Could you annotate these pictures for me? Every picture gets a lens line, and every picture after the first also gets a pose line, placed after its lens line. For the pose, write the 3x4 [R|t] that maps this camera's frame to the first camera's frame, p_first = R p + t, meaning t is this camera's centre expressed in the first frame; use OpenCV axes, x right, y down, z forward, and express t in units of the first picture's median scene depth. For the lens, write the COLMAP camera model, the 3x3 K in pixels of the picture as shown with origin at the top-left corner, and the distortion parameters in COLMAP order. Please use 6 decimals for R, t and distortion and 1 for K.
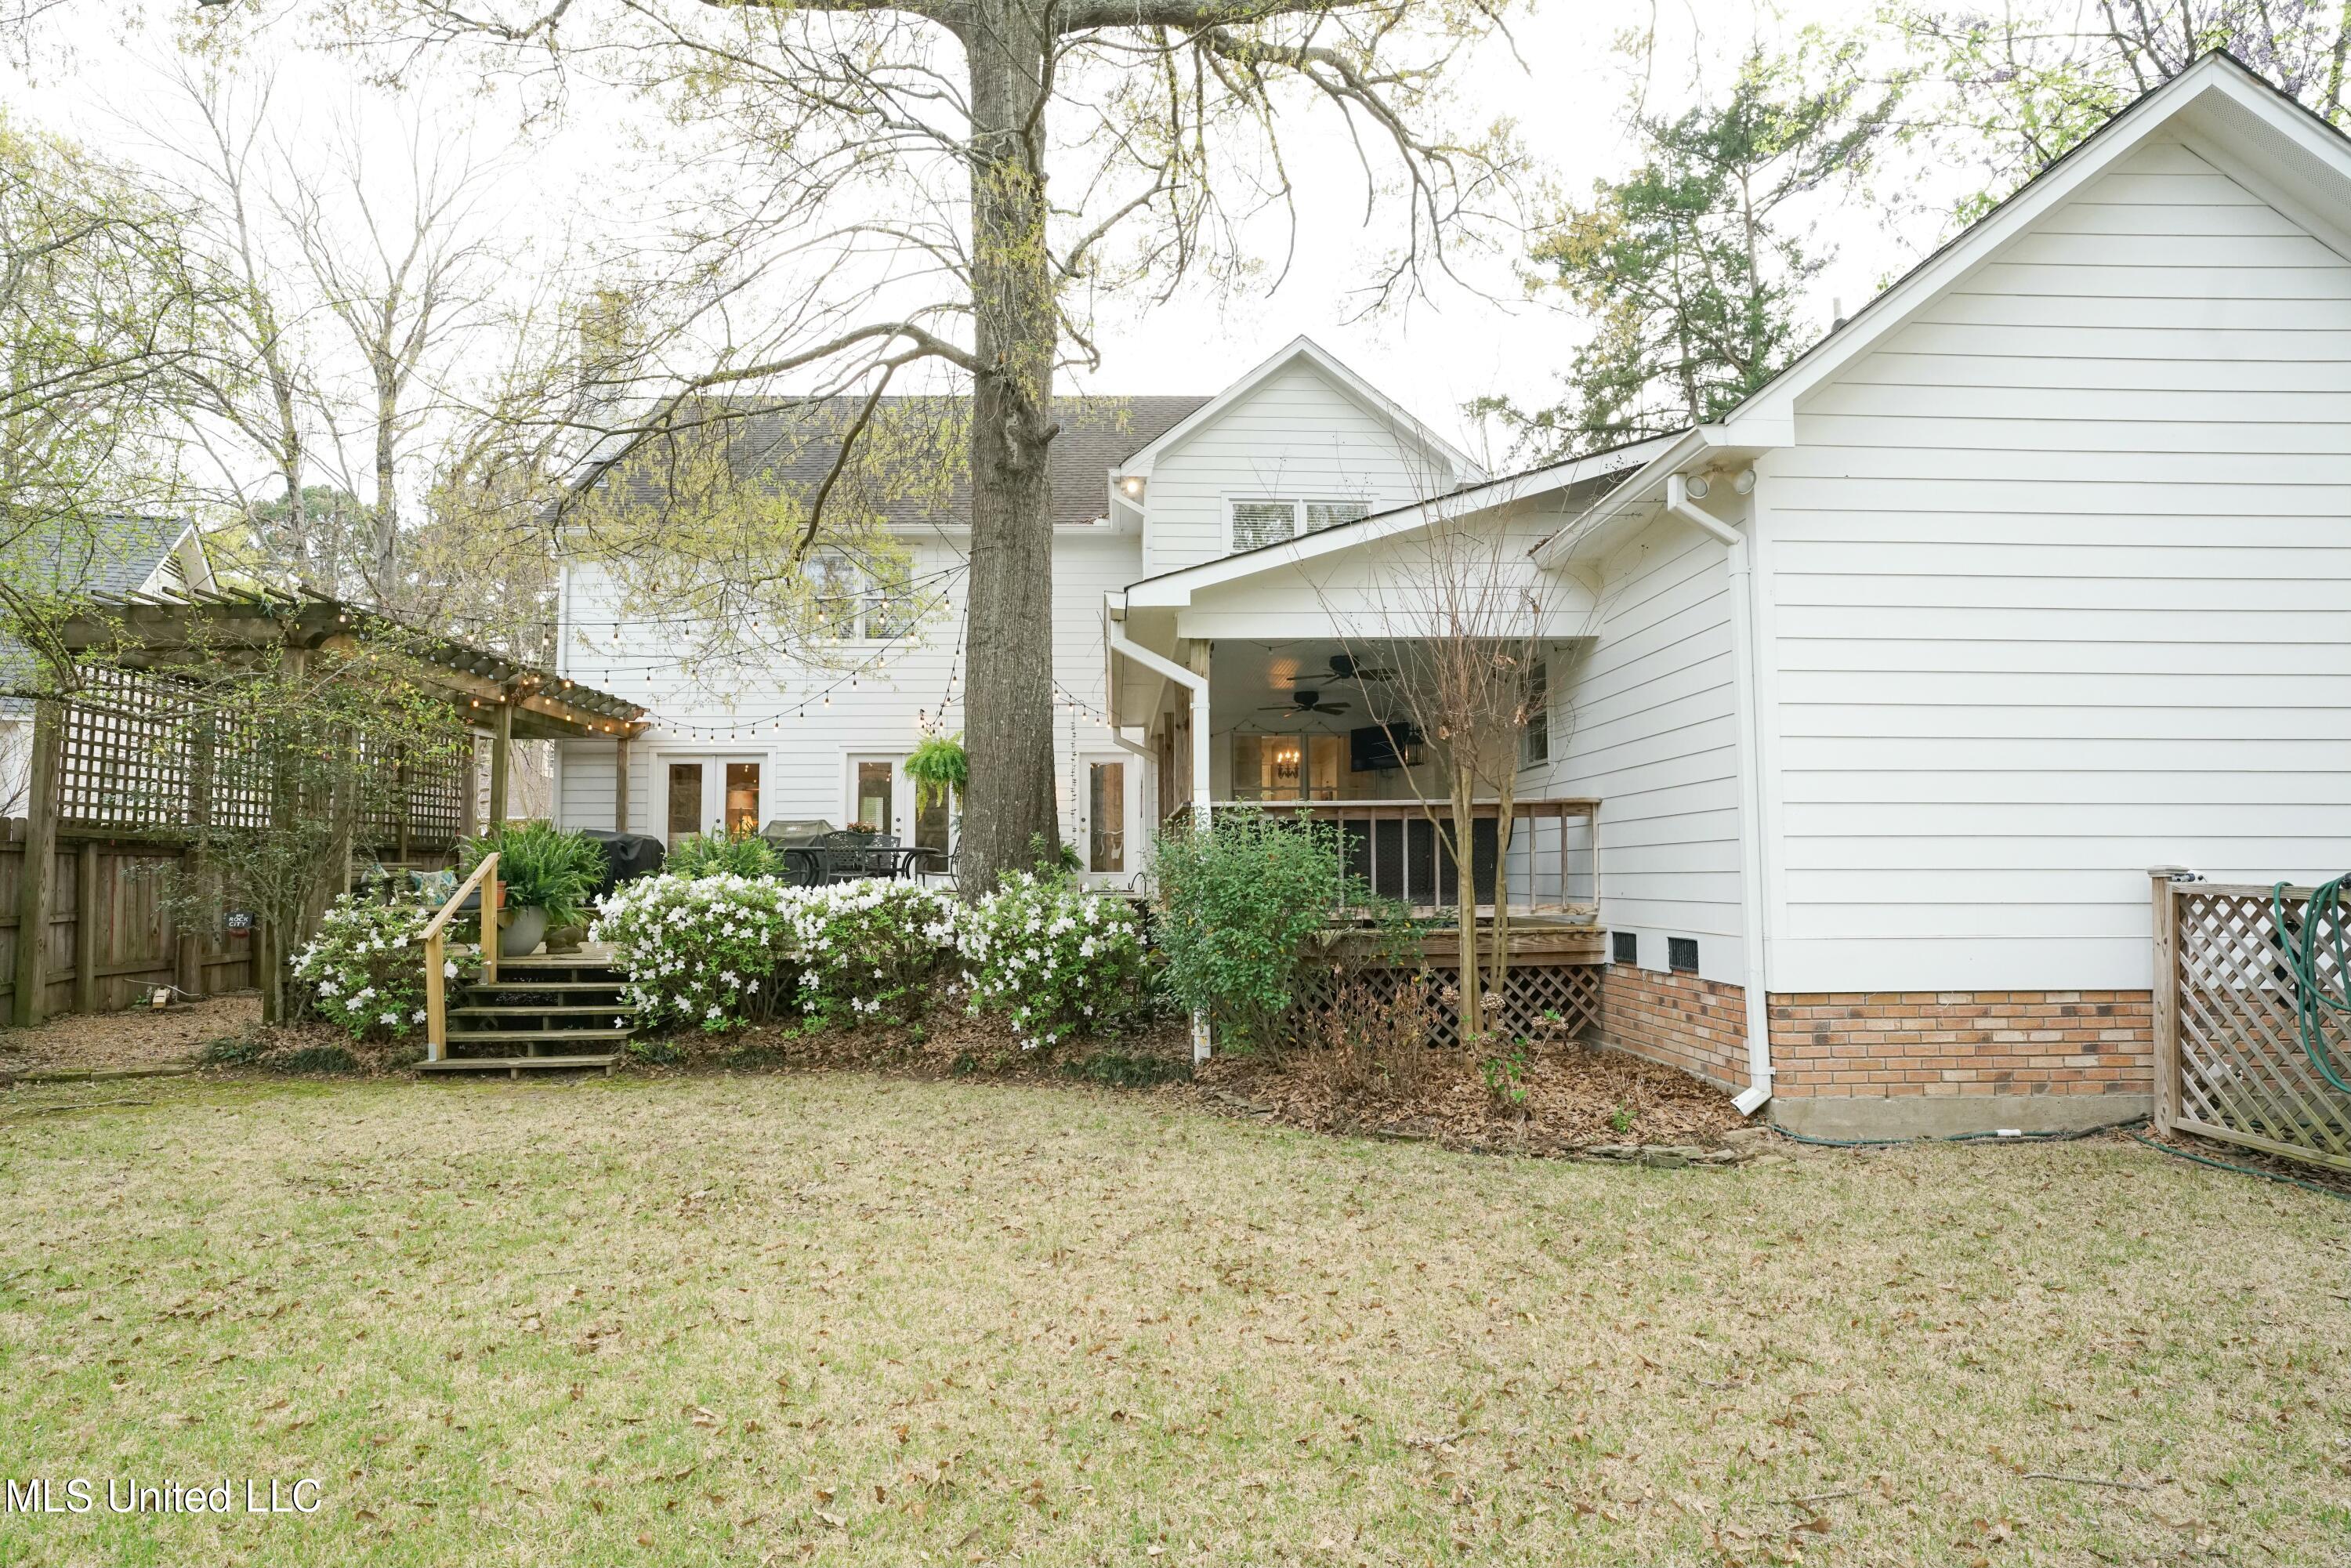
lens RADIAL K [[1289.7, 0, 1165.9], [0, 1289.7, 782.6], [0, 0, 1]] dist [-0.047002, 0.037595]
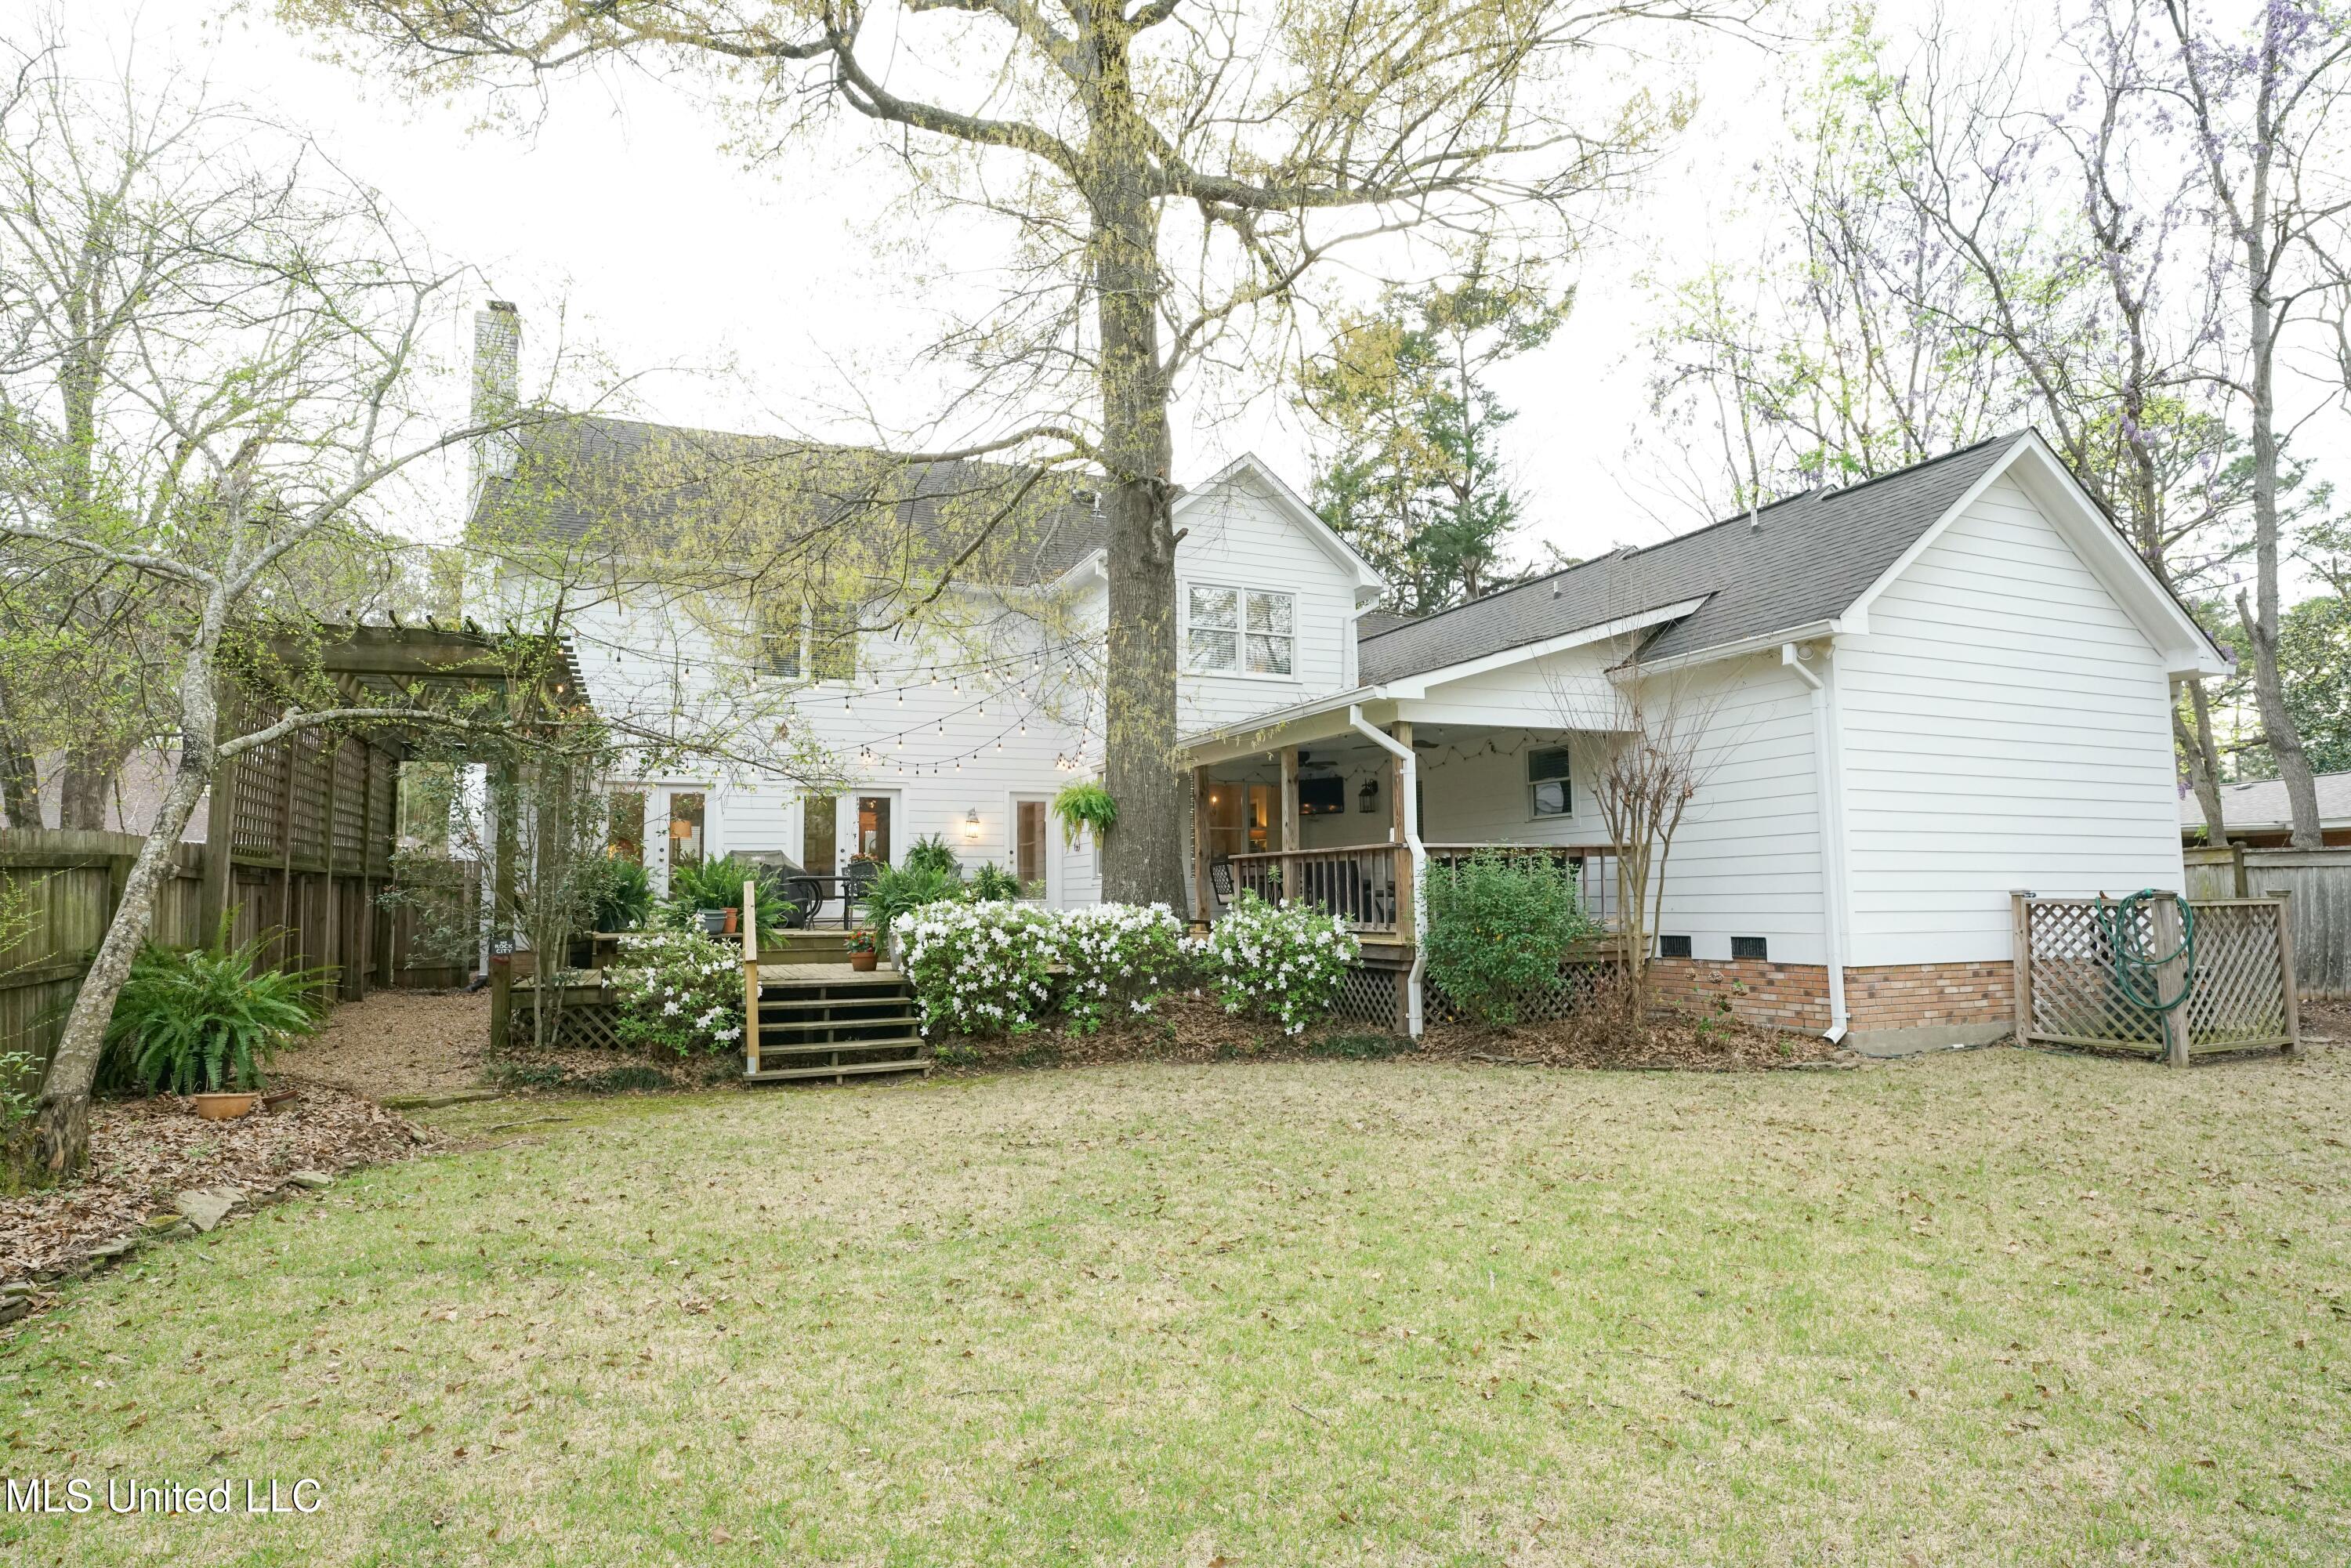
lens RADIAL K [[1289.7, 0, 1165.9], [0, 1289.7, 782.6], [0, 0, 1]] dist [-0.047002, 0.037595]
pose [[0.935125, 0.028517, 0.353168, -0.691848], [-0.019465, 0.999385, -0.029159, -0.004284], [-0.353782, 0.020393, 0.935105, -0.163519]]
